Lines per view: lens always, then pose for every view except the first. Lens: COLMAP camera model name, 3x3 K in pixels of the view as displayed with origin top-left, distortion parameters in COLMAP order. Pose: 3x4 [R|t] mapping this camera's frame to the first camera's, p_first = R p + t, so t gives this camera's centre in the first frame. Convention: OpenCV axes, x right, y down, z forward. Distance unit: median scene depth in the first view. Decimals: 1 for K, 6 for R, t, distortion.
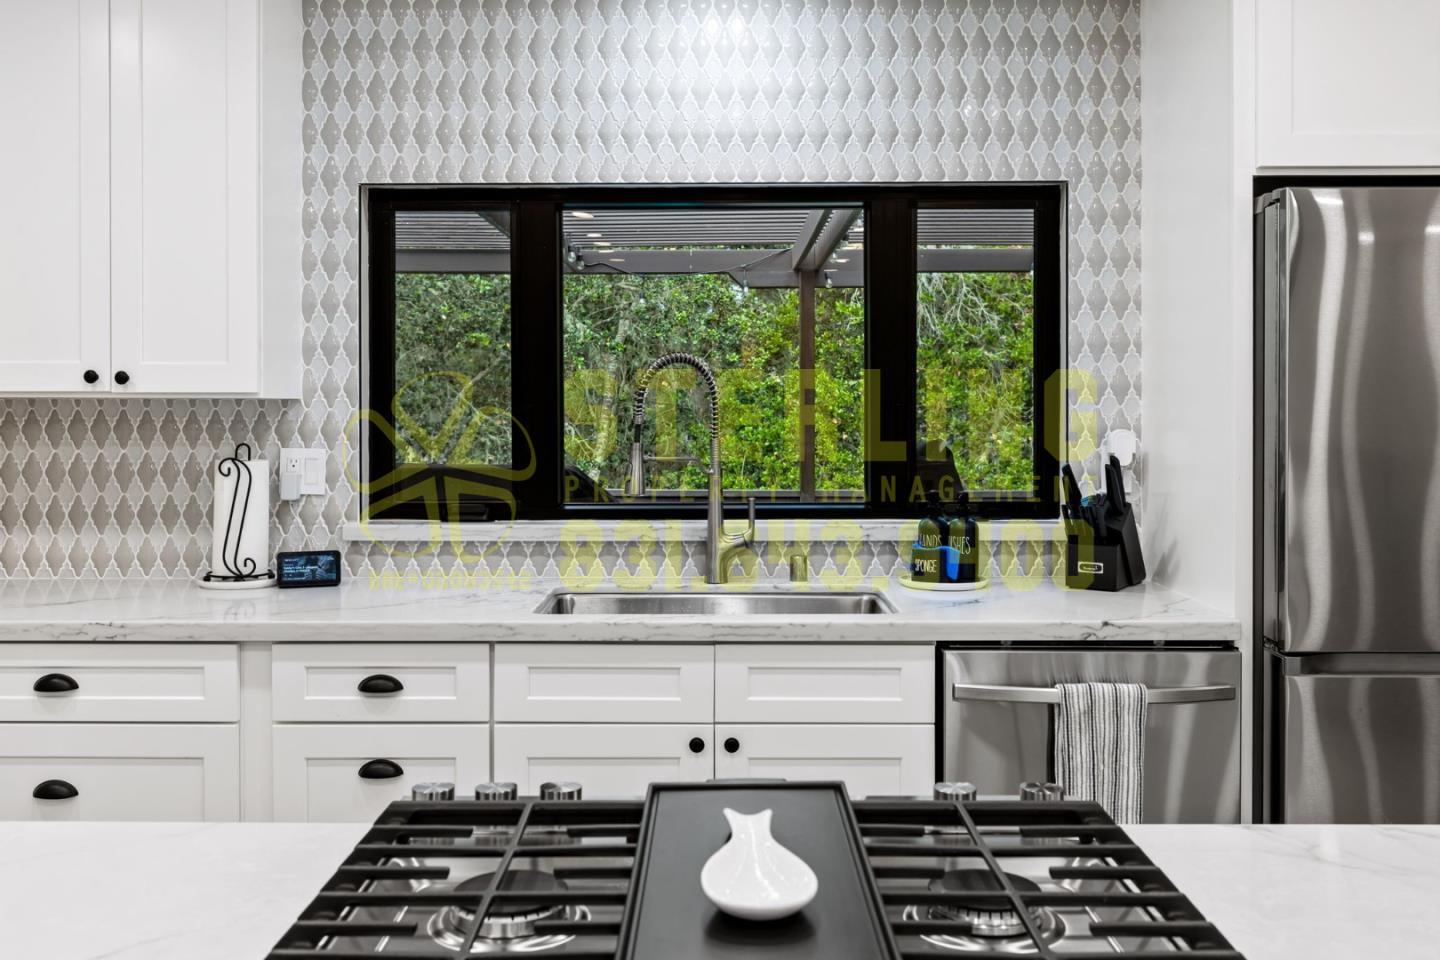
lens RADIAL K [[1291.5, 0, 707.5], [0, 1291.5, 418.0], [0, 0, 1]] dist [-0.002541, -0.009394]
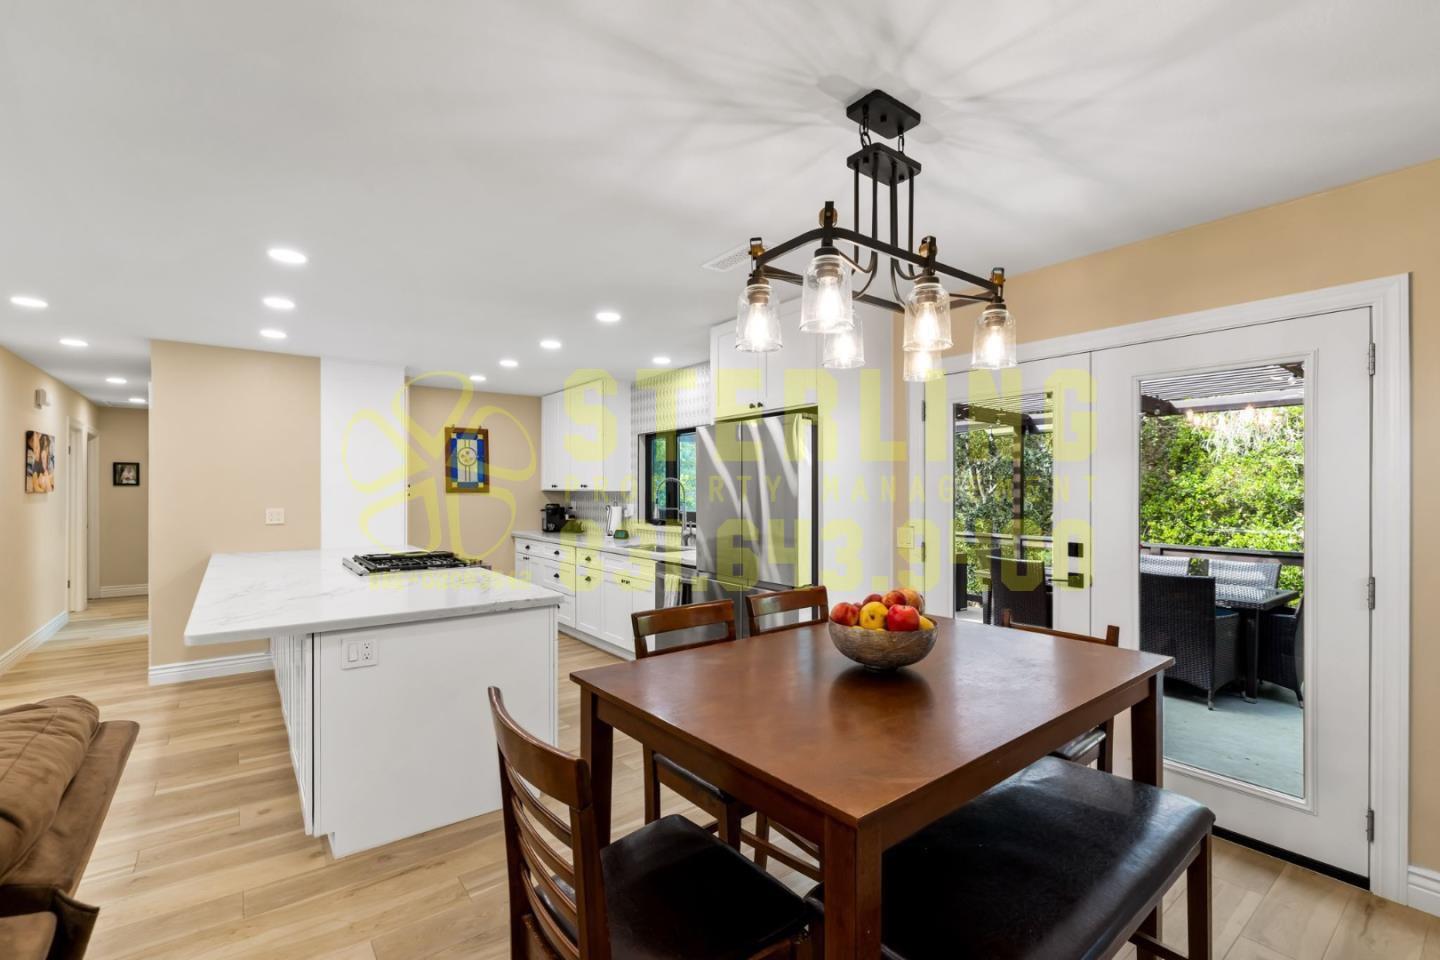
lens RADIAL K [[631.0, 0, 707.6], [0, 631.0, 501.4], [0, 0, 1]] dist [-0.000110, 0.000186]
pose [[0.611491, 0.015945, -0.791090, 1.330846], [-0.010242, 0.999873, 0.012236, -0.008962], [0.791185, 0.000621, 0.611577, 0.035075]]
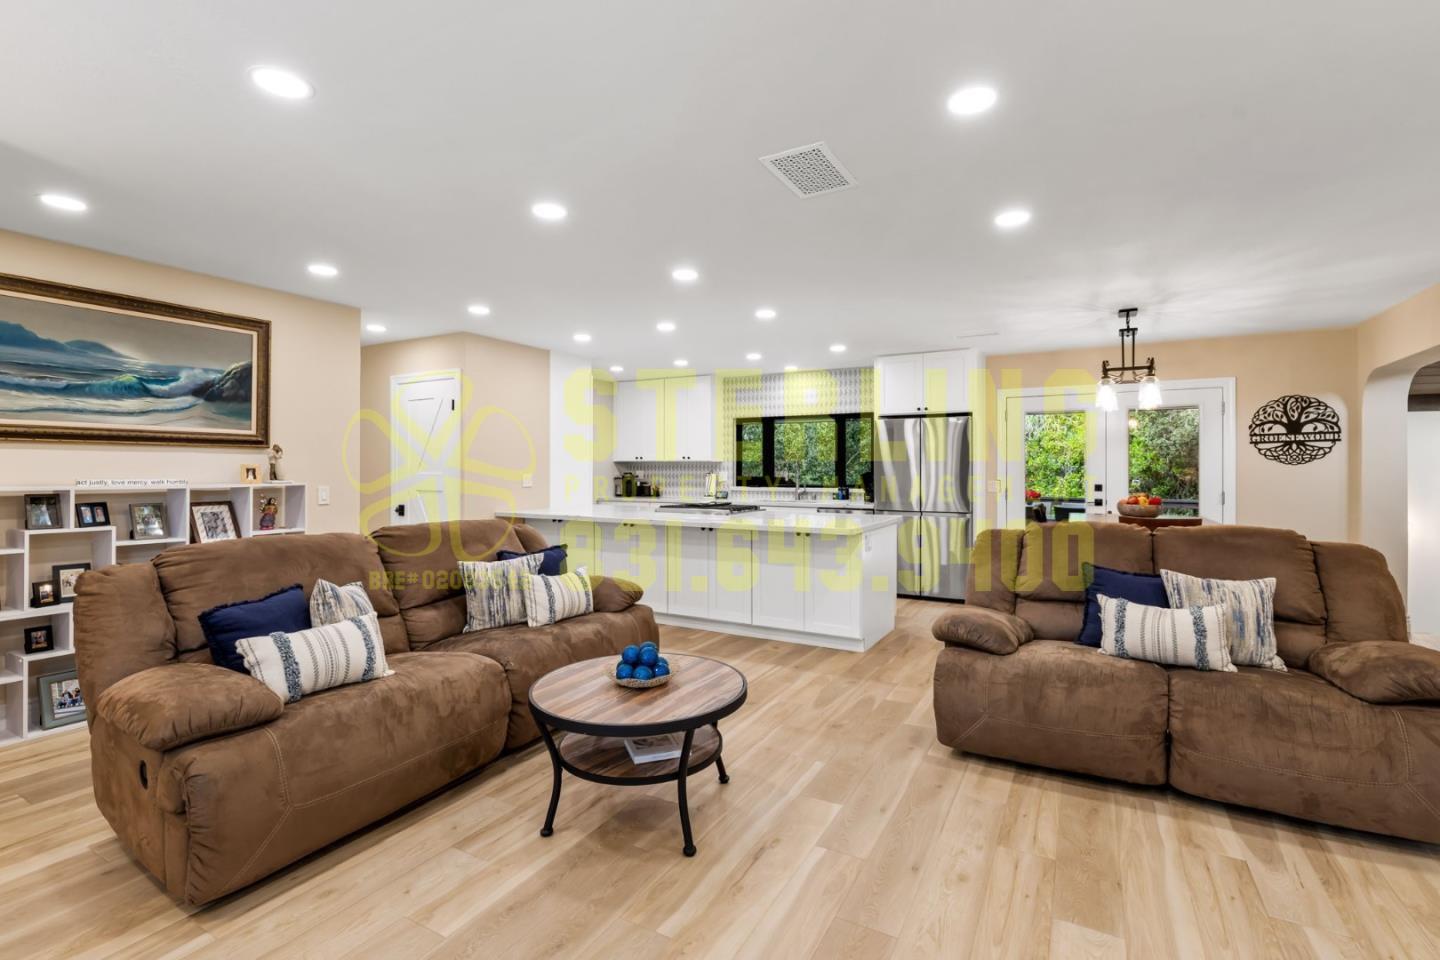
lens RADIAL K [[668.9, 0, 711.9], [0, 668.9, 472.7], [0, 0, 1]] dist [-0.001056, 0.000308]
pose [[0.867805, 0.005332, -0.496877, 0.934484], [-0.007520, 0.999969, -0.002403, 0.033327], [0.496848, 0.005822, 0.867818, -1.262339]]
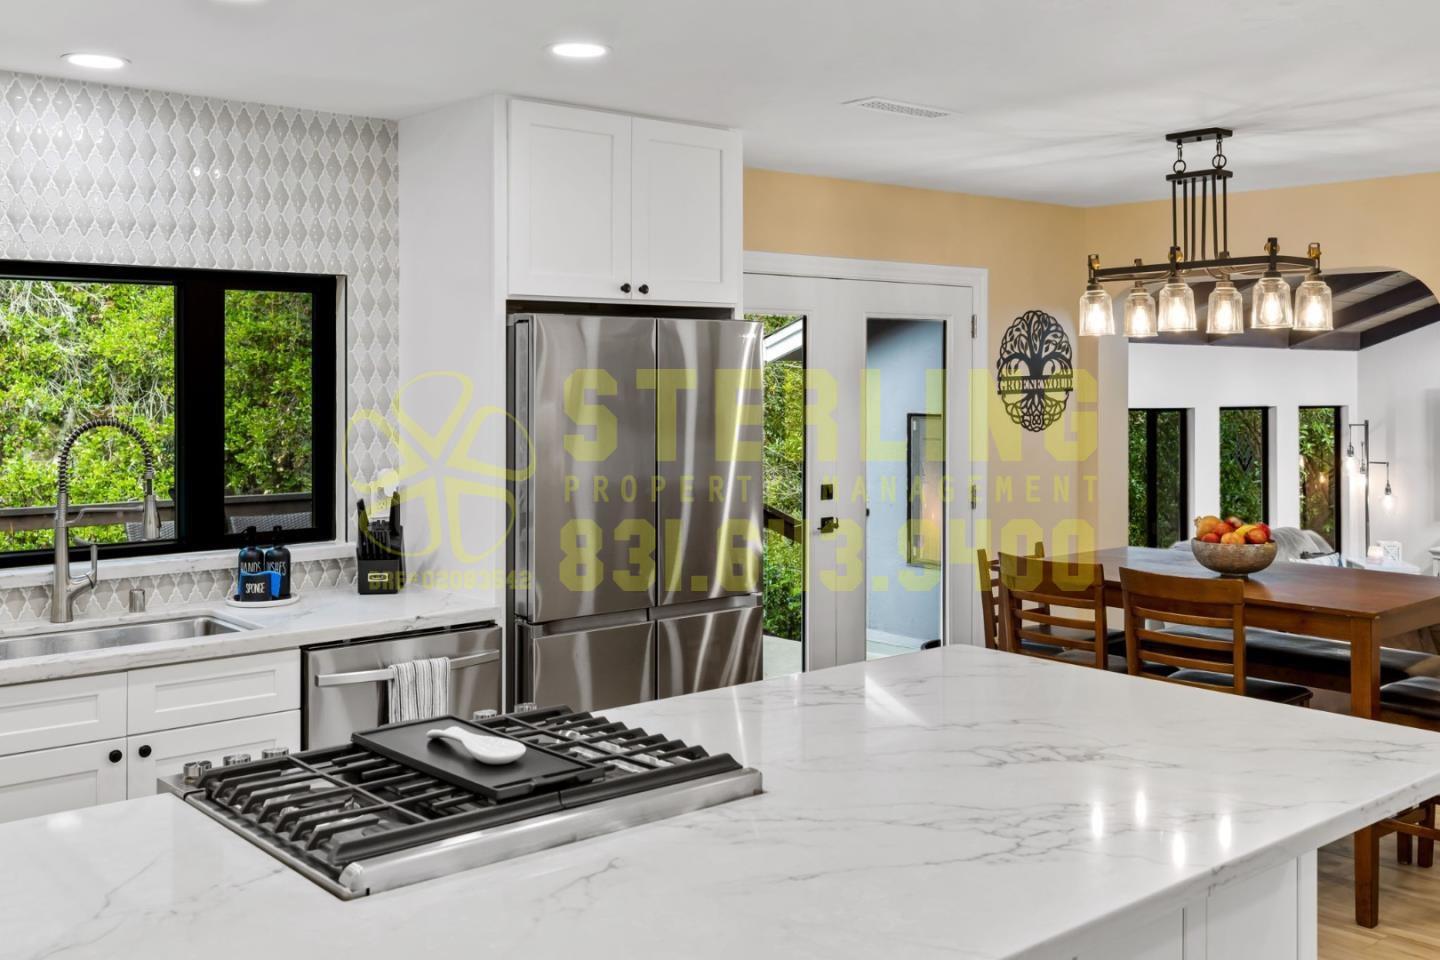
lens RADIAL K [[1420.4, 0, 728.4], [0, 1420.4, 365.8], [0, 0, 1]] dist [-0.013253, 0.000000]
pose [[0.749691, 0.005768, 0.661763, -0.367476], [0.005604, 0.999871, -0.015064, -0.070930], [-0.661765, 0.015002, 0.749562, -0.301701]]
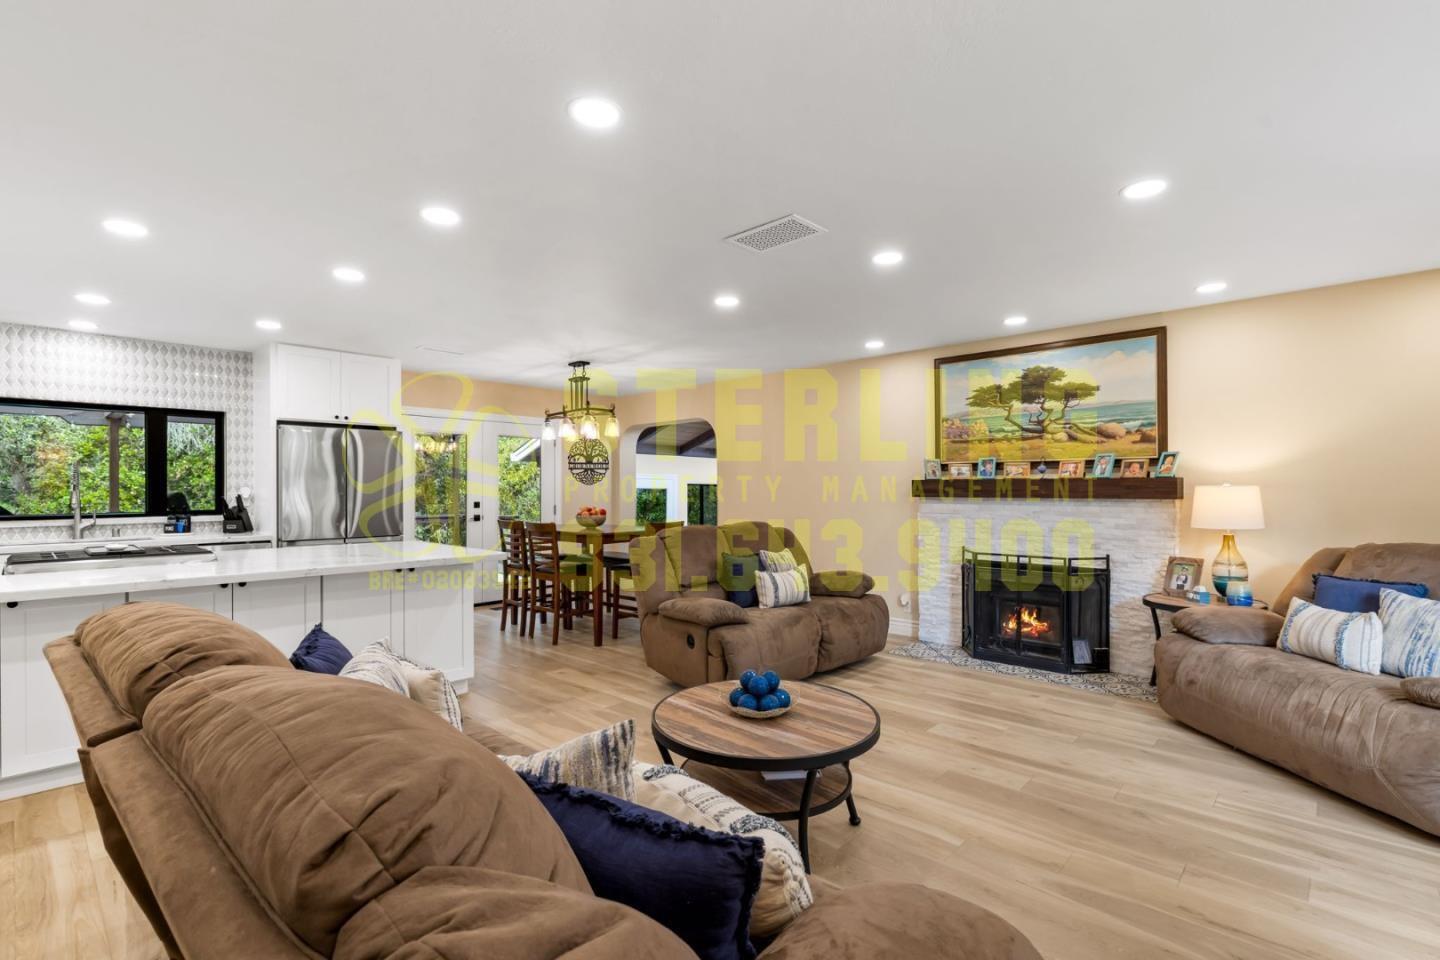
lens RADIAL K [[668.9, 0, 731.2], [0, 668.9, 489.5], [0, 0, 1]] dist [-0.001056, 0.000308]
pose [[0.675919, -0.000471, 0.736976, -0.107400], [0.007077, 0.999958, -0.005852, 0.033889], [-0.736942, 0.009171, 0.675894, -1.102514]]
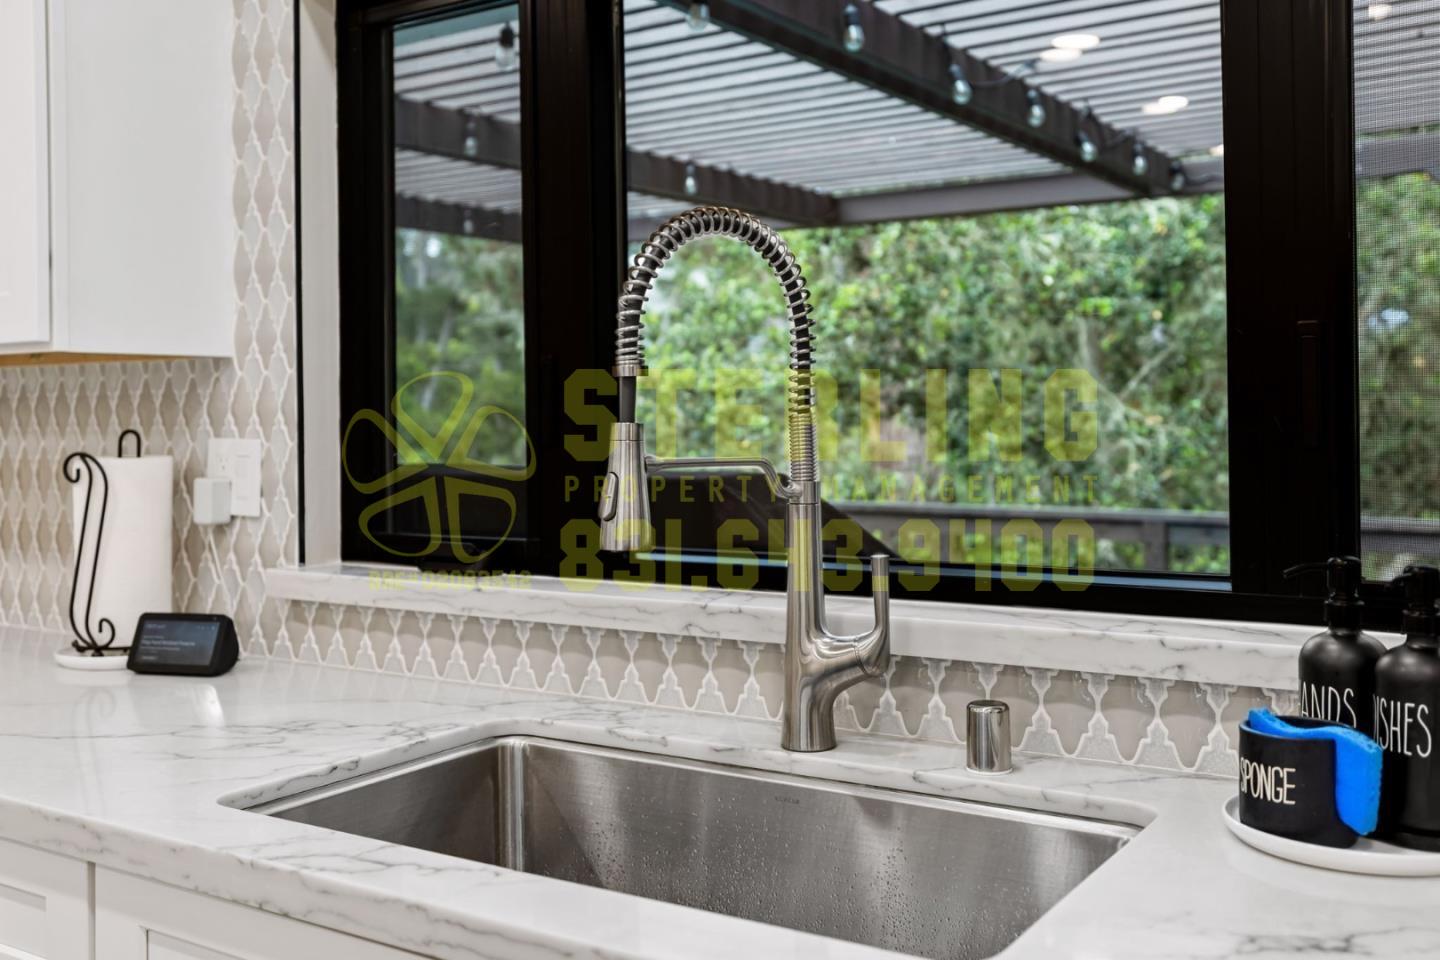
lens RADIAL K [[1425.4, 0, 705.9], [0, 1425.4, 432.8], [0, 0, 1]] dist [-0.038358, 0.000000]
pose [[0.846905, -0.004725, -0.531723, 0.227265], [0.008794, 0.999948, 0.005120, 0.019734], [0.531671, -0.009012, 0.846903, 0.567052]]
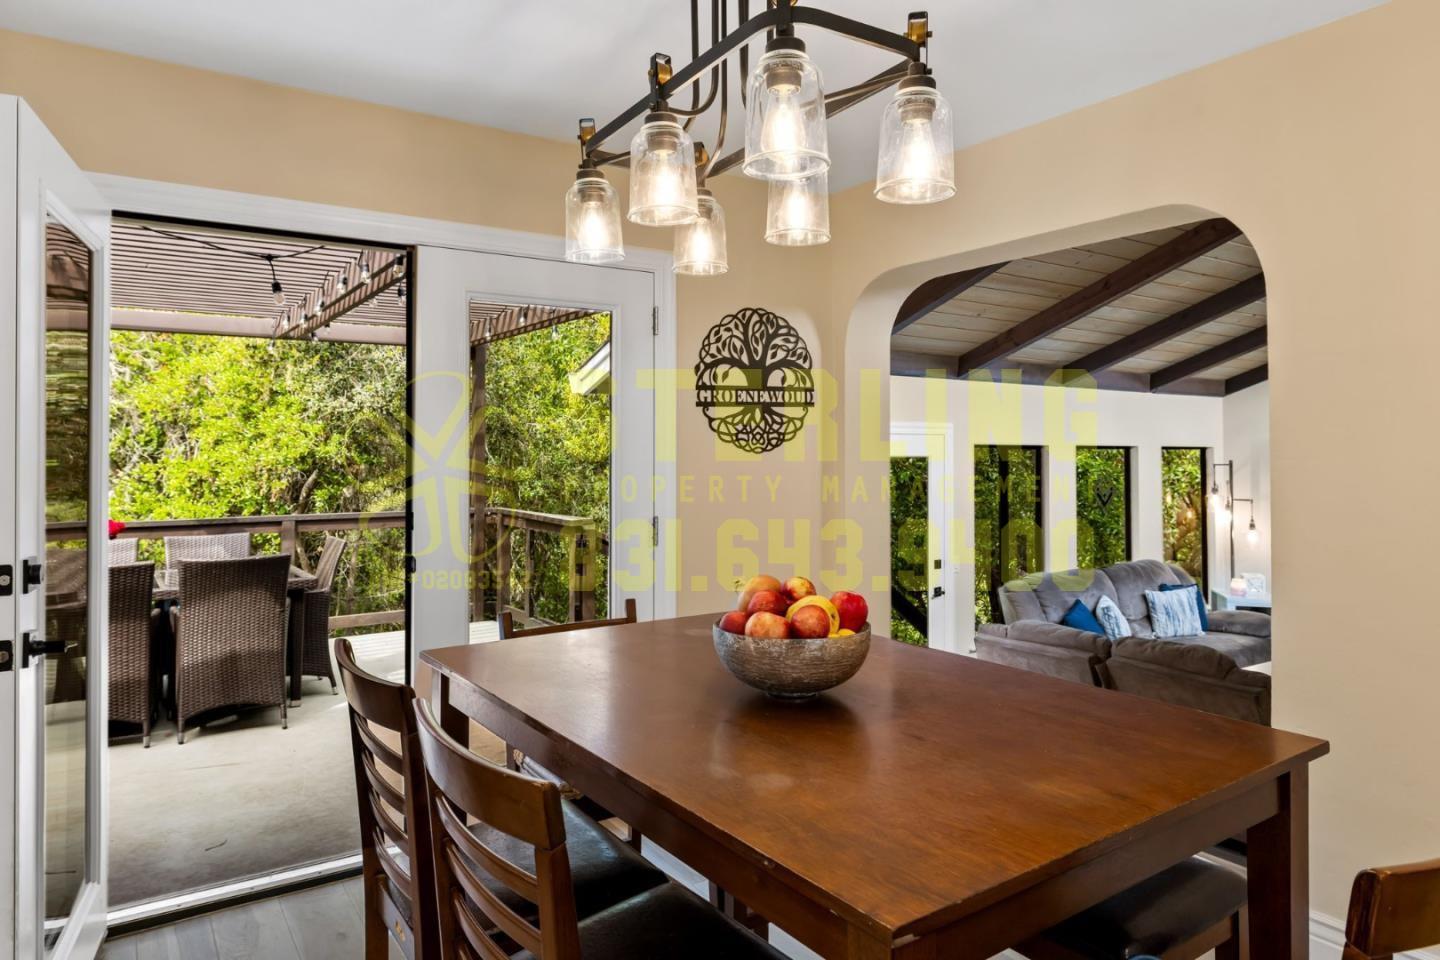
lens RADIAL K [[908.3, 0, 724.3], [0, 908.3, 436.4], [0, 0, 1]] dist [-0.003852, 0.000626]
pose [[0.823077, 0.006027, 0.567898, 0.704500], [0.006970, 0.999761, -0.020711, 0.000220], [-0.567887, 0.021005, 0.822839, 0.077047]]
